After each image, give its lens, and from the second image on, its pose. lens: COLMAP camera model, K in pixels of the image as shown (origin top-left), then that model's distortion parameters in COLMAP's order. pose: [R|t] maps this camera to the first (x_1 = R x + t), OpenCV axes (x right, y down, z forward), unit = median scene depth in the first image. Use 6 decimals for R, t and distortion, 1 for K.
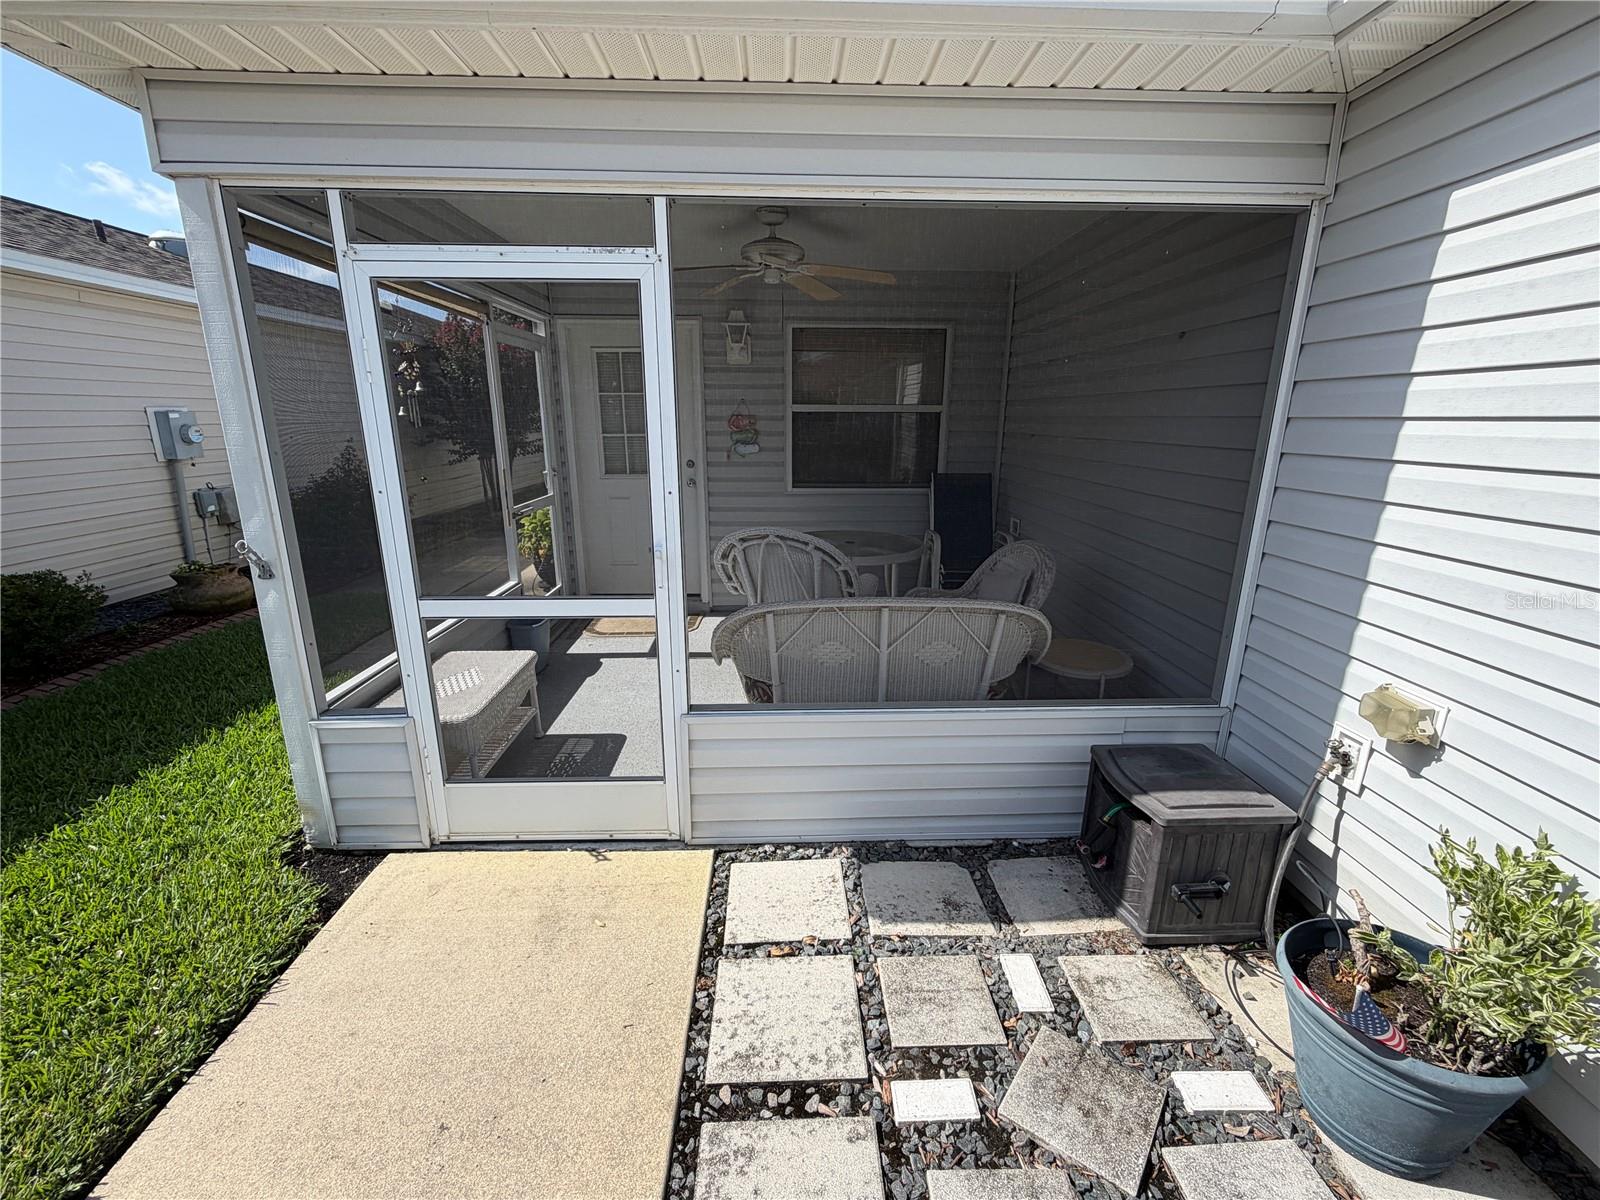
lens RADIAL K [[692.0, 0, 806.1], [0, 692.0, 603.5], [0, 0, 1]] dist [-0.015354, 0.001436]
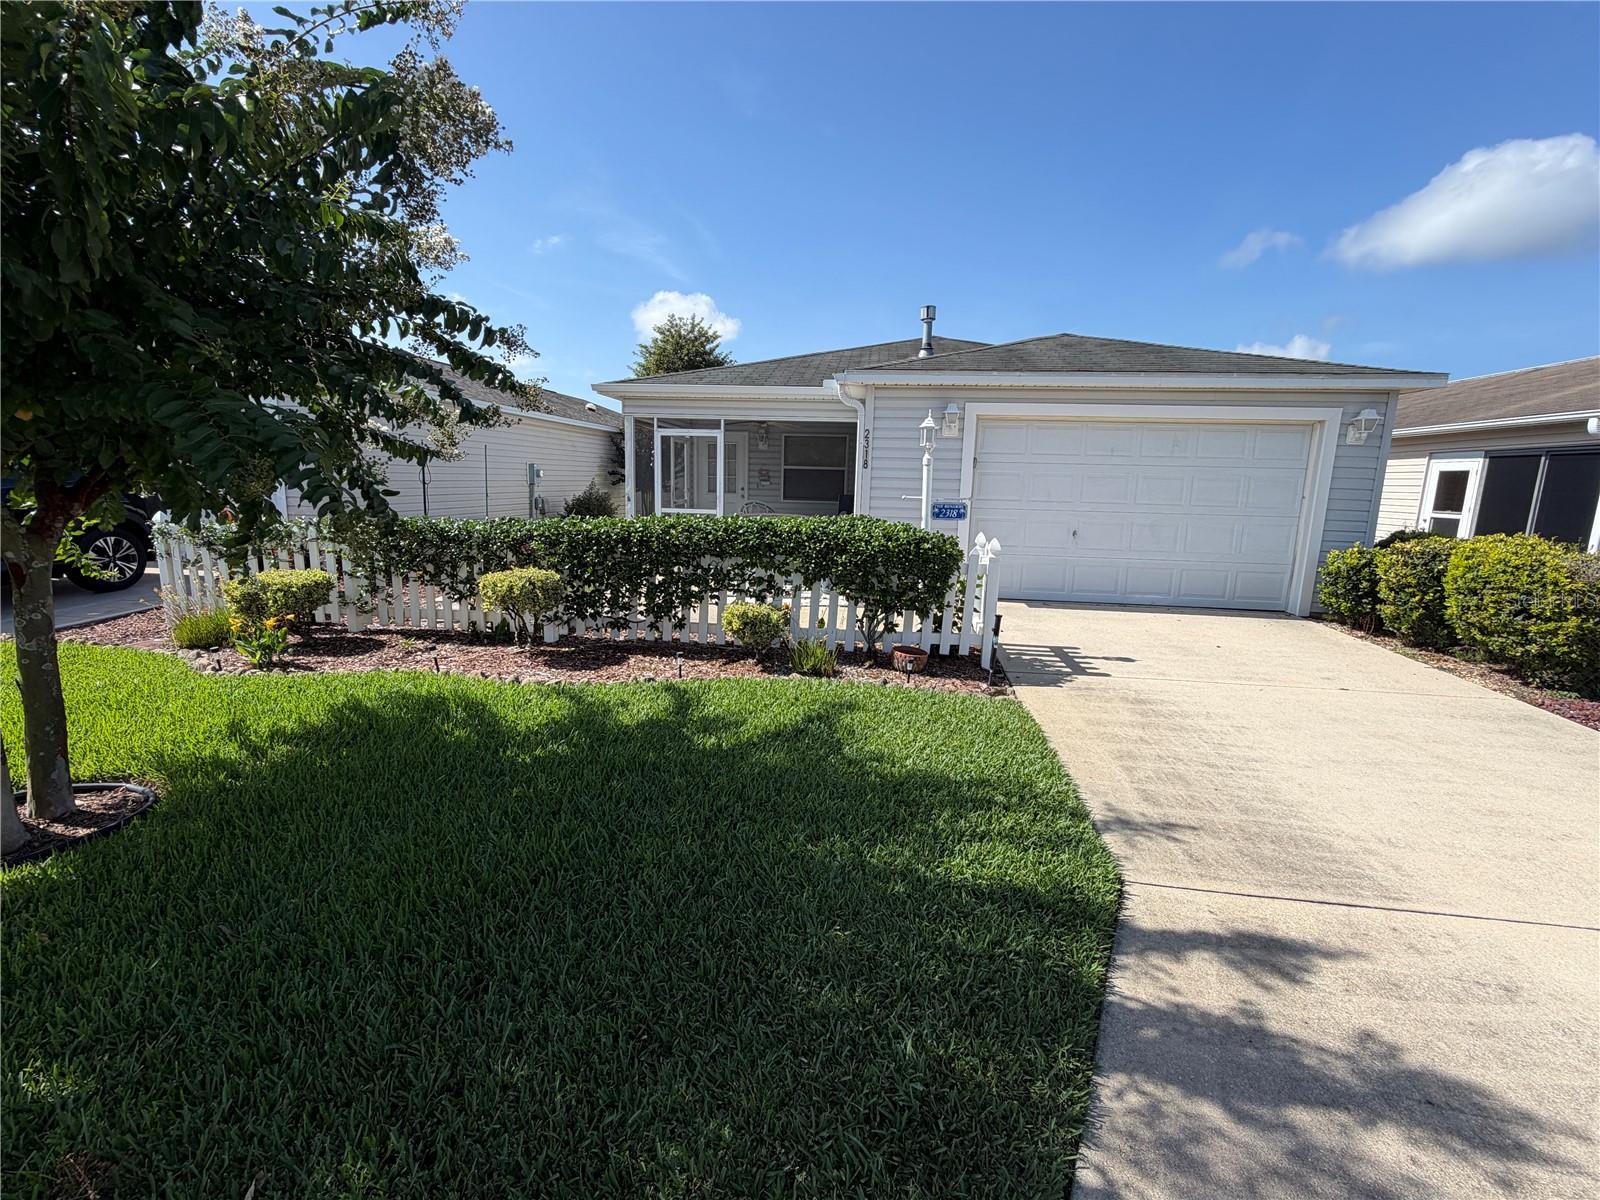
lens RADIAL K [[692.0, 0, 796.7], [0, 692.0, 590.5], [0, 0, 1]] dist [-0.015354, 0.001436]
pose [[0.986922, 0.044873, -0.154829, 0.377078], [-0.061575, 0.992583, -0.104822, 0.360805], [0.148977, 0.112985, 0.982365, -1.203049]]
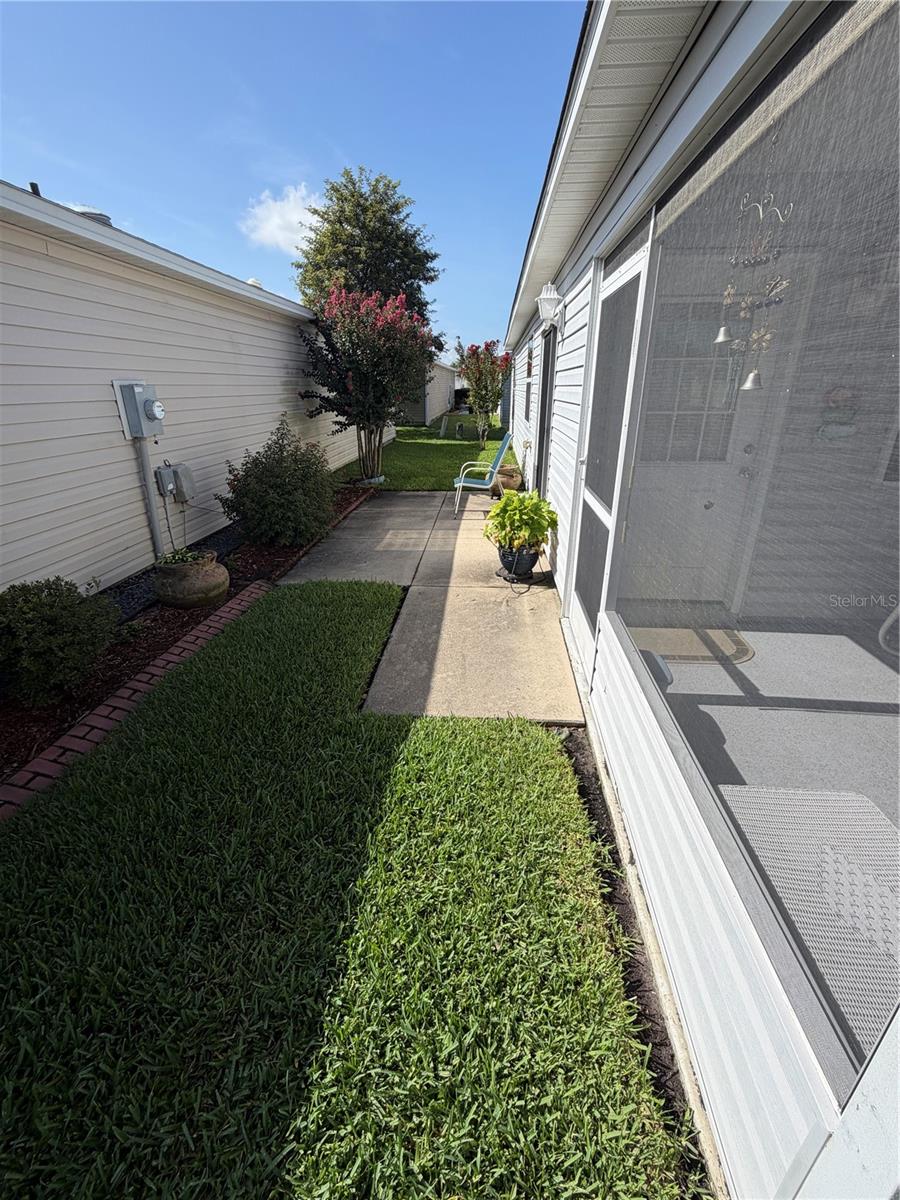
lens RADIAL K [[519.0, 0, 446.8], [0, 519.0, 605.1], [0, 0, 1]] dist [-0.015354, 0.001436]
pose [[0.993257, 0.037644, -0.109654, -0.412169], [-0.022697, 0.990654, 0.134498, -0.084797], [0.113692, -0.131103, 0.984828, 0.306186]]
